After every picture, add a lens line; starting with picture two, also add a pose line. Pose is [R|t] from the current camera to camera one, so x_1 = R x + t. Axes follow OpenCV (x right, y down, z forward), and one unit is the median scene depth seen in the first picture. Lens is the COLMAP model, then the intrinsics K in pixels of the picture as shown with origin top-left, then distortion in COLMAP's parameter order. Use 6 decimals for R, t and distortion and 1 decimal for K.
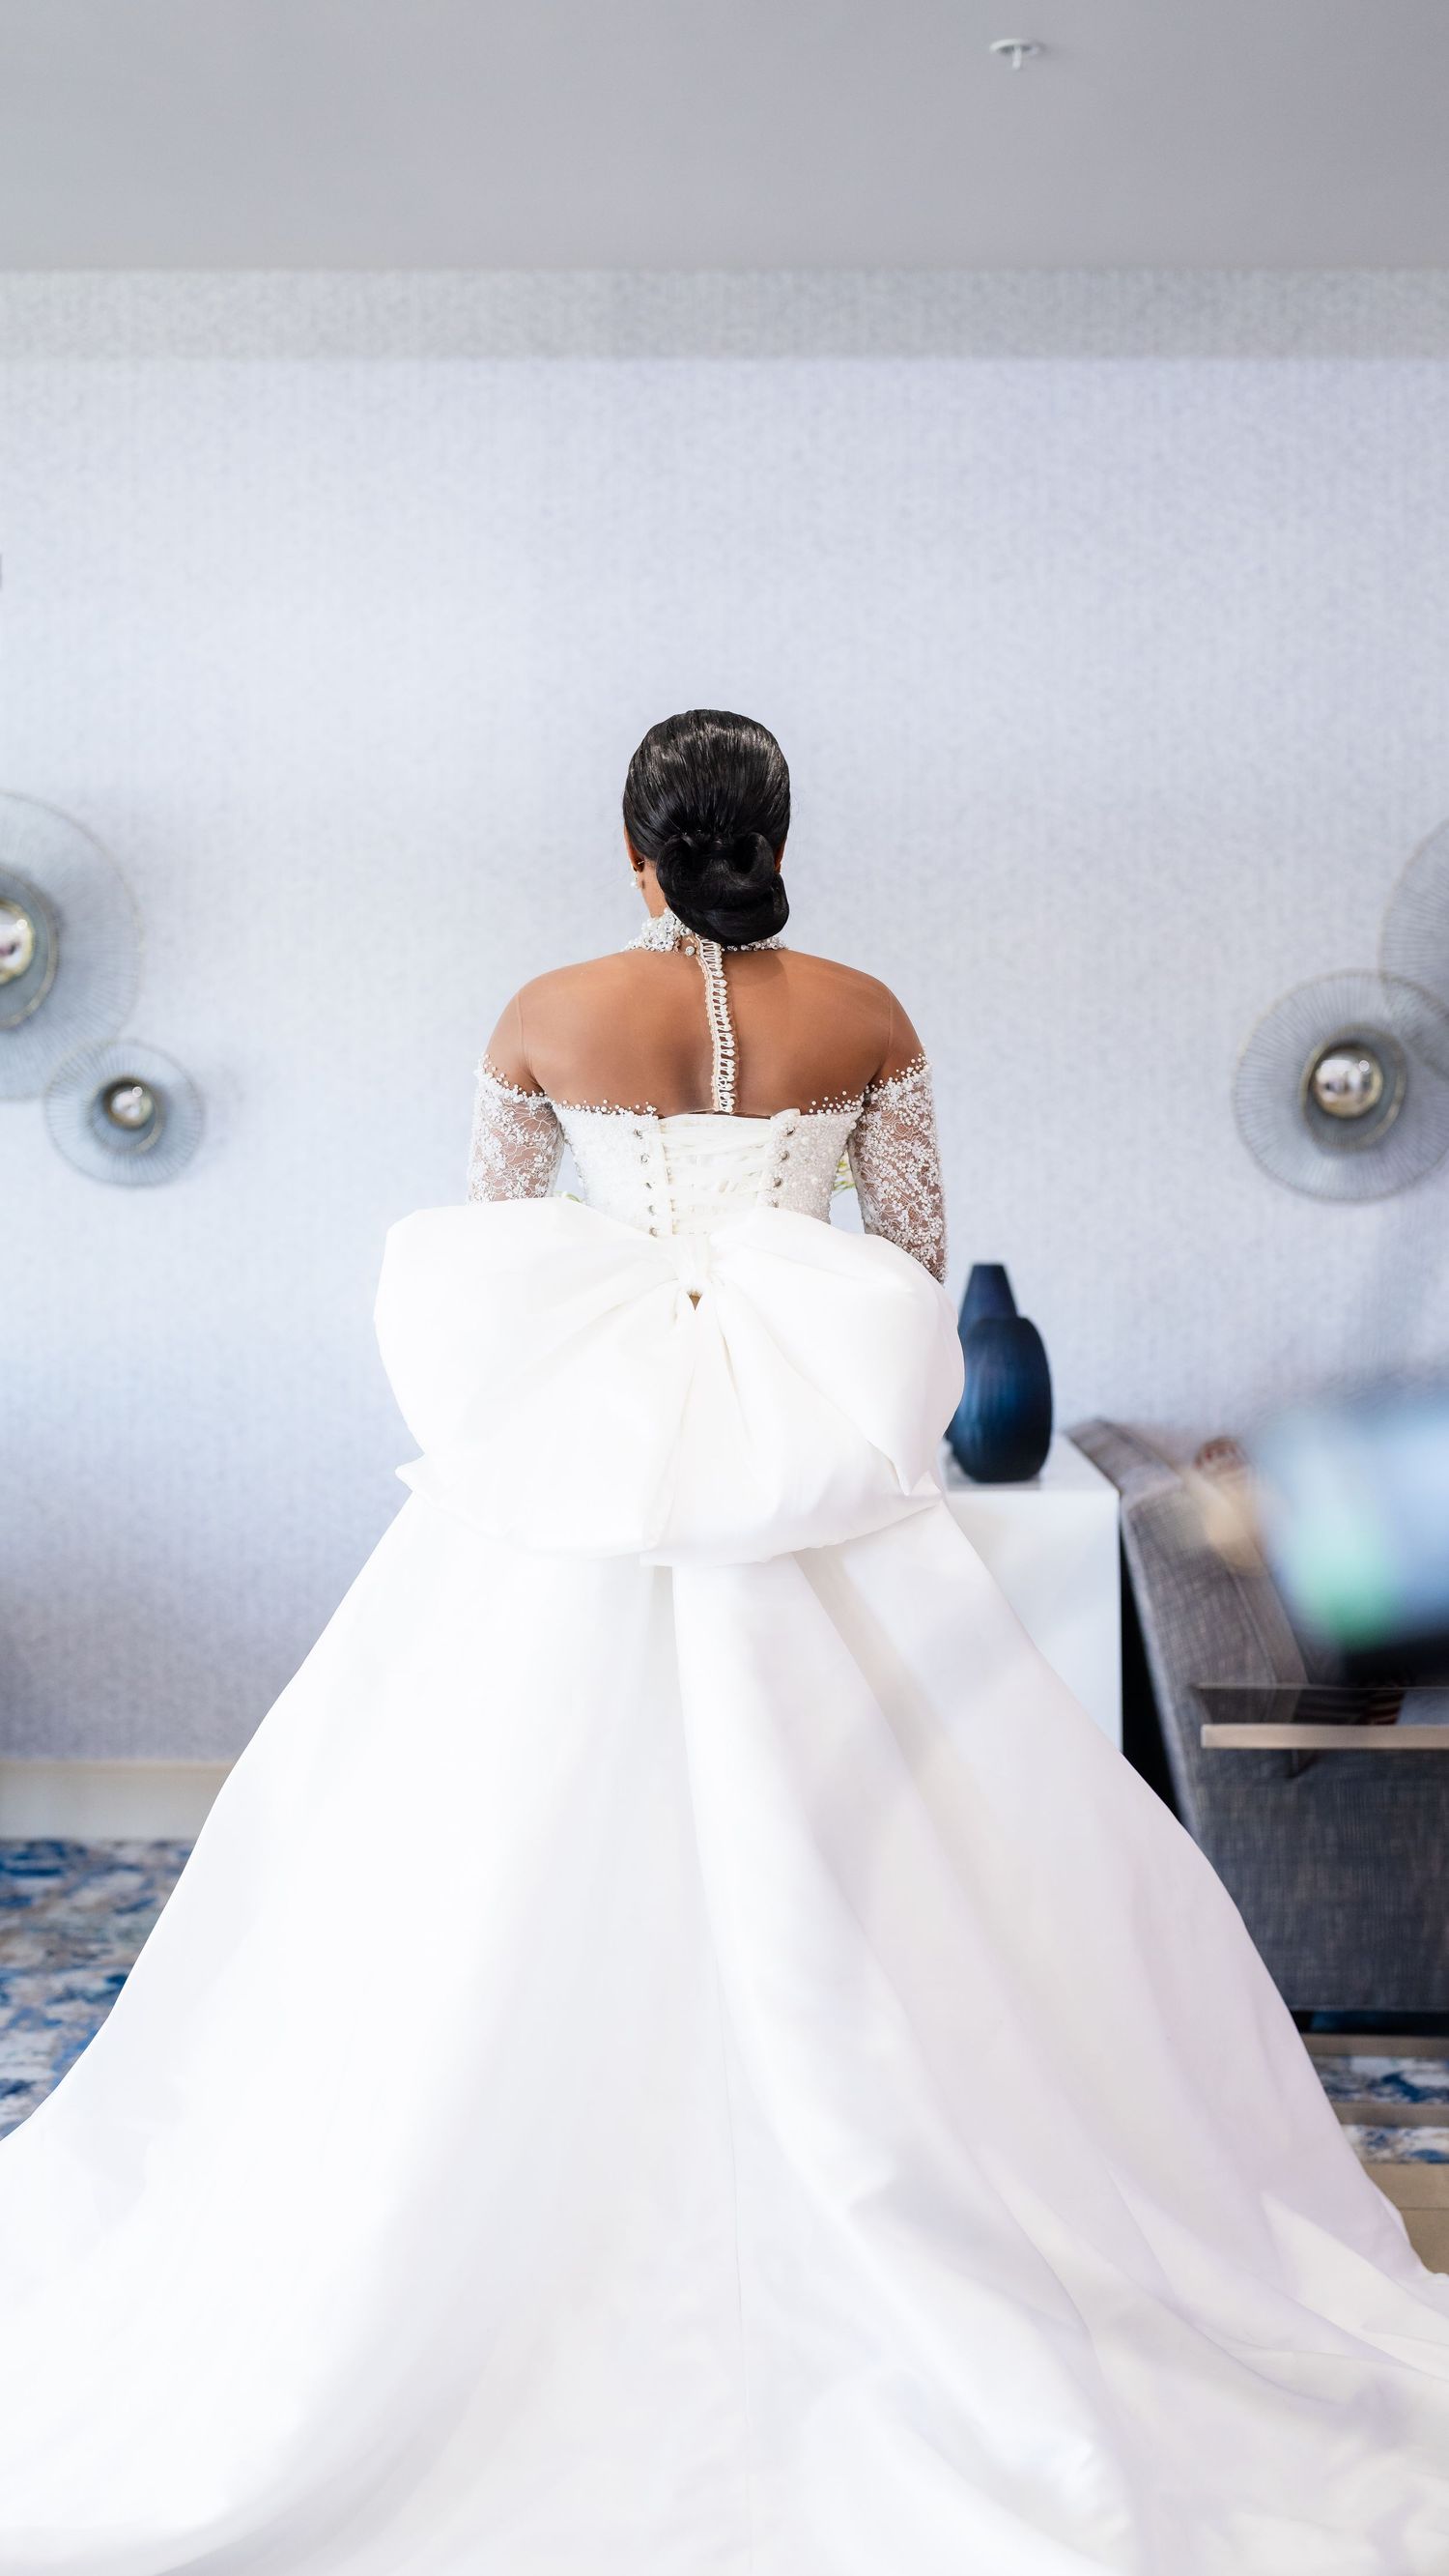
lens RADIAL K [[3727.7, 0, 724.5], [0, 3727.7, 1288.0], [0, 0, 1]] dist [0.006901, 0.032472]
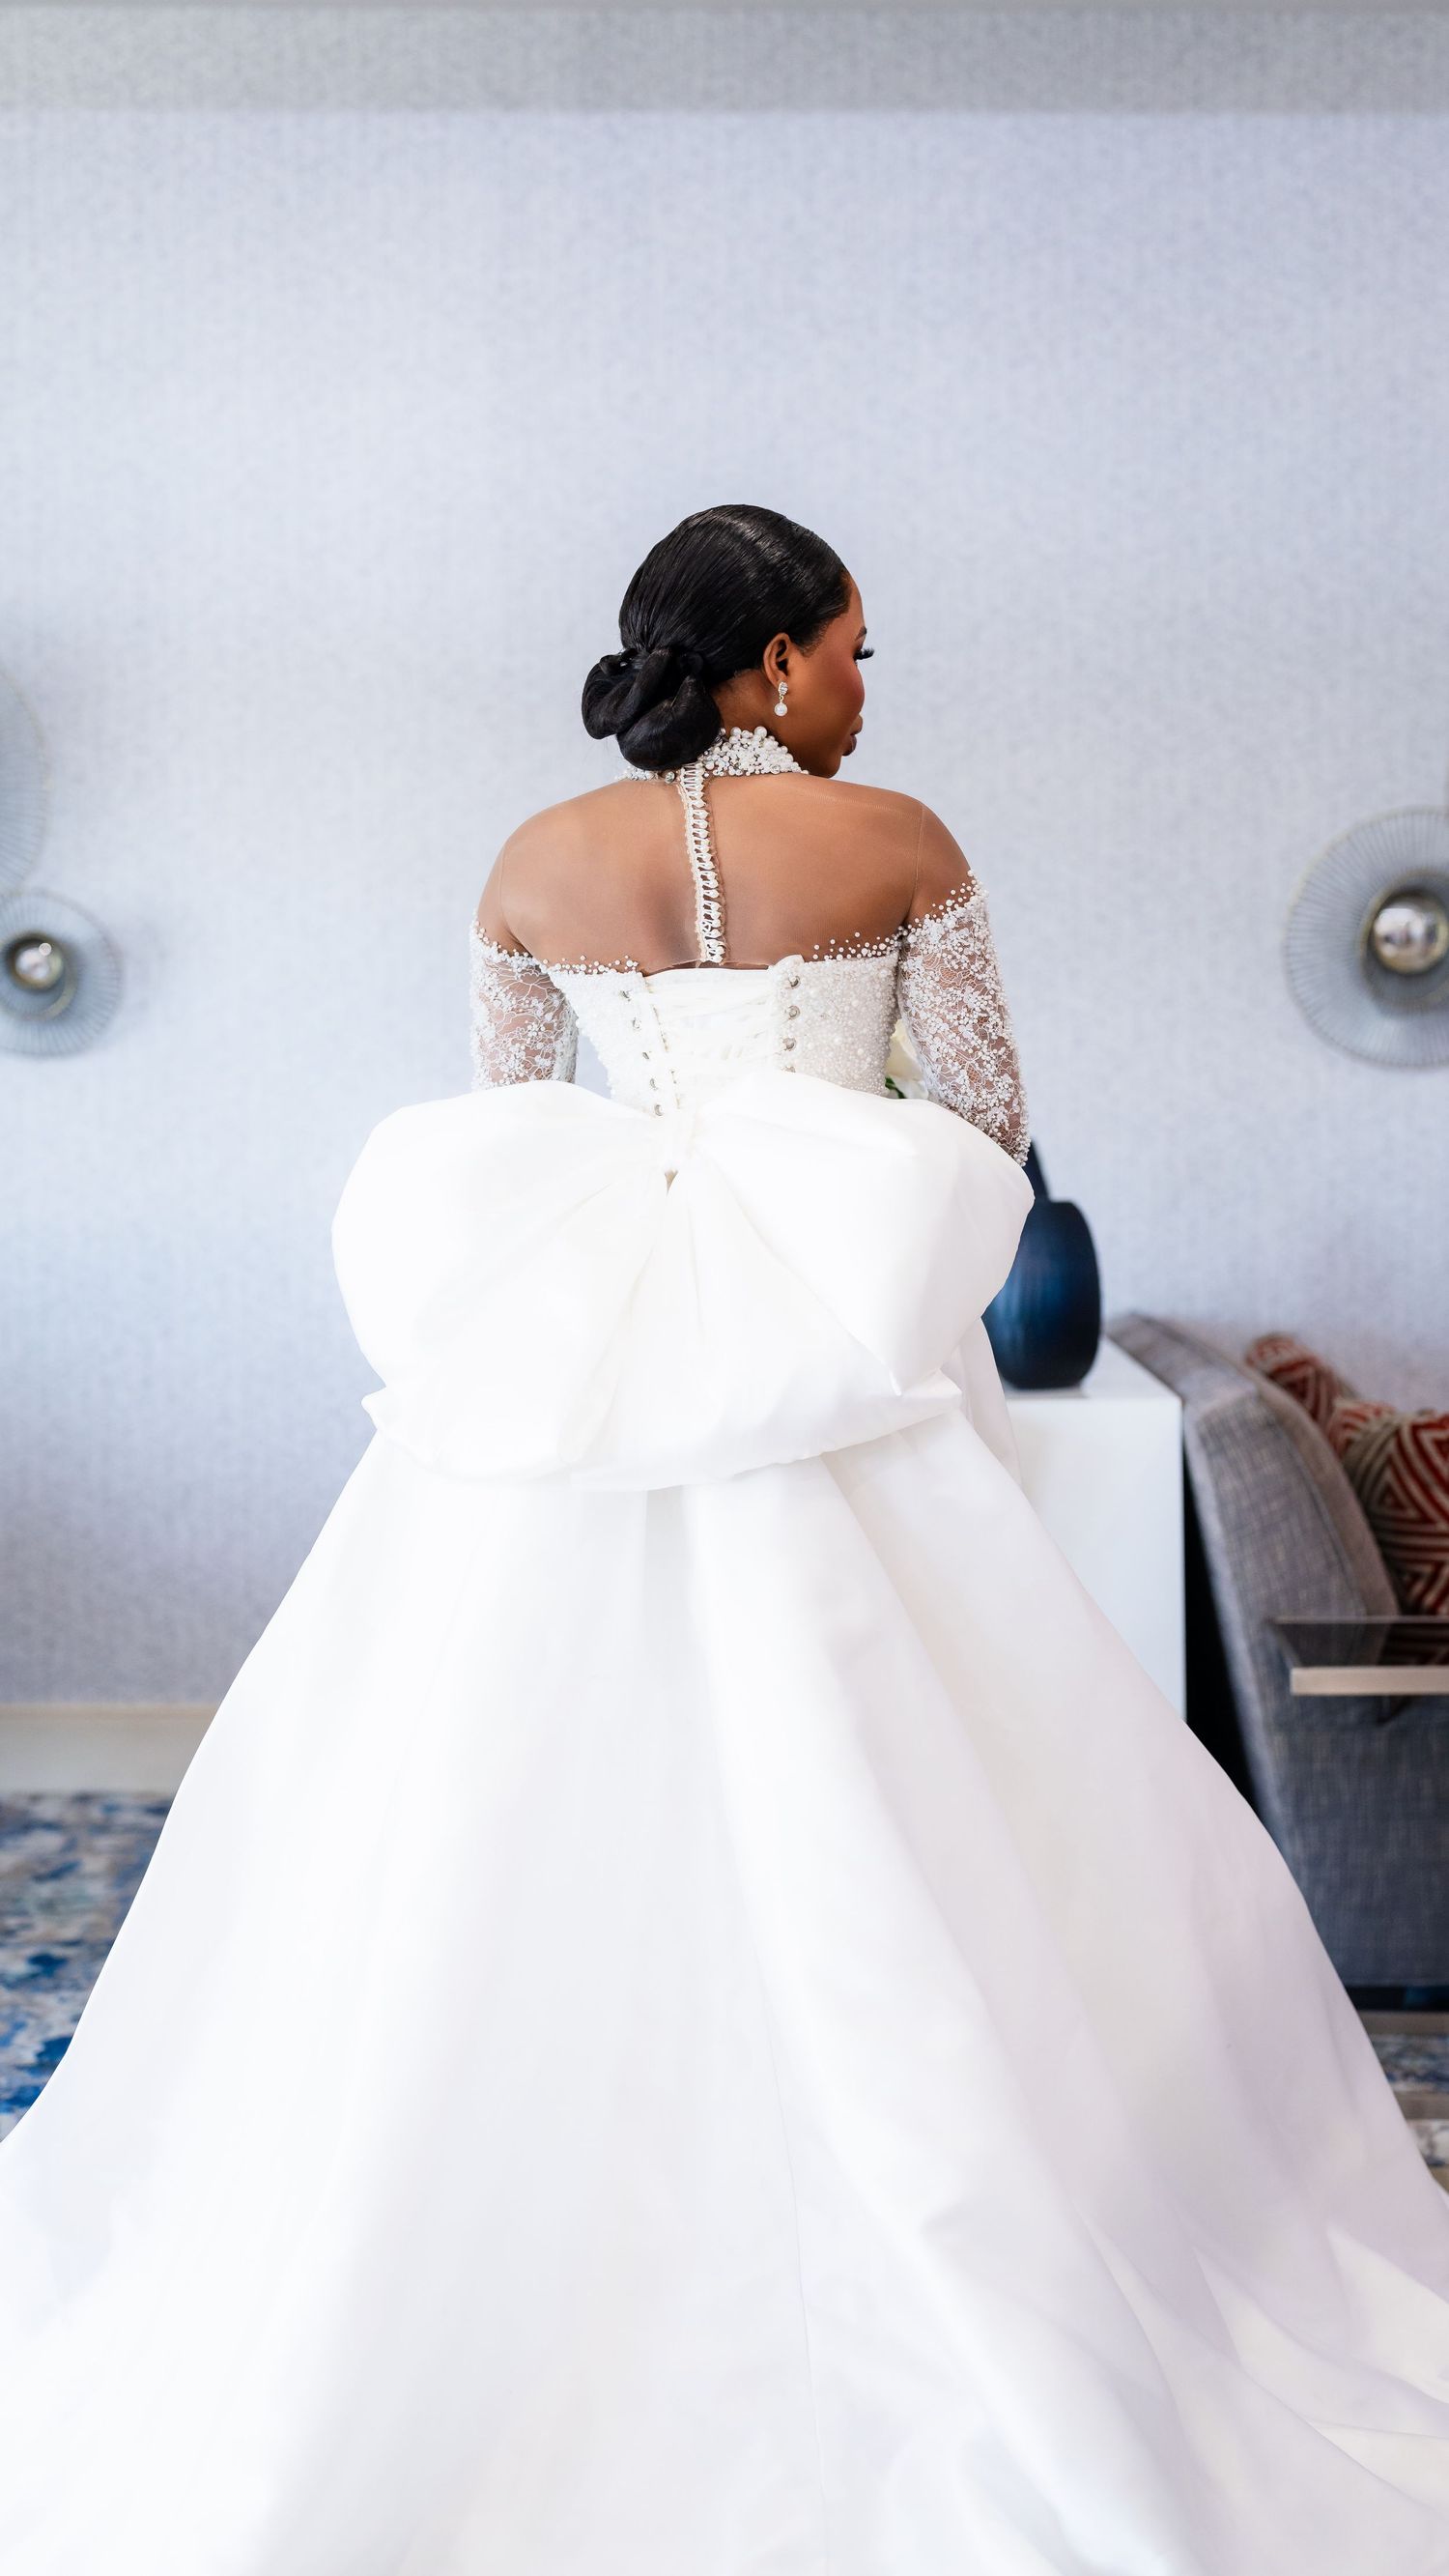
lens RADIAL K [[3727.7, 0, 724.5], [0, 3727.7, 1288.0], [0, 0, 1]] dist [0.006901, 0.032472]
pose [[0.999288, -0.006649, 0.037144, -0.030485], [0.005302, 0.999329, 0.036243, -0.003686], [-0.037360, -0.036021, 0.998652, 0.111367]]
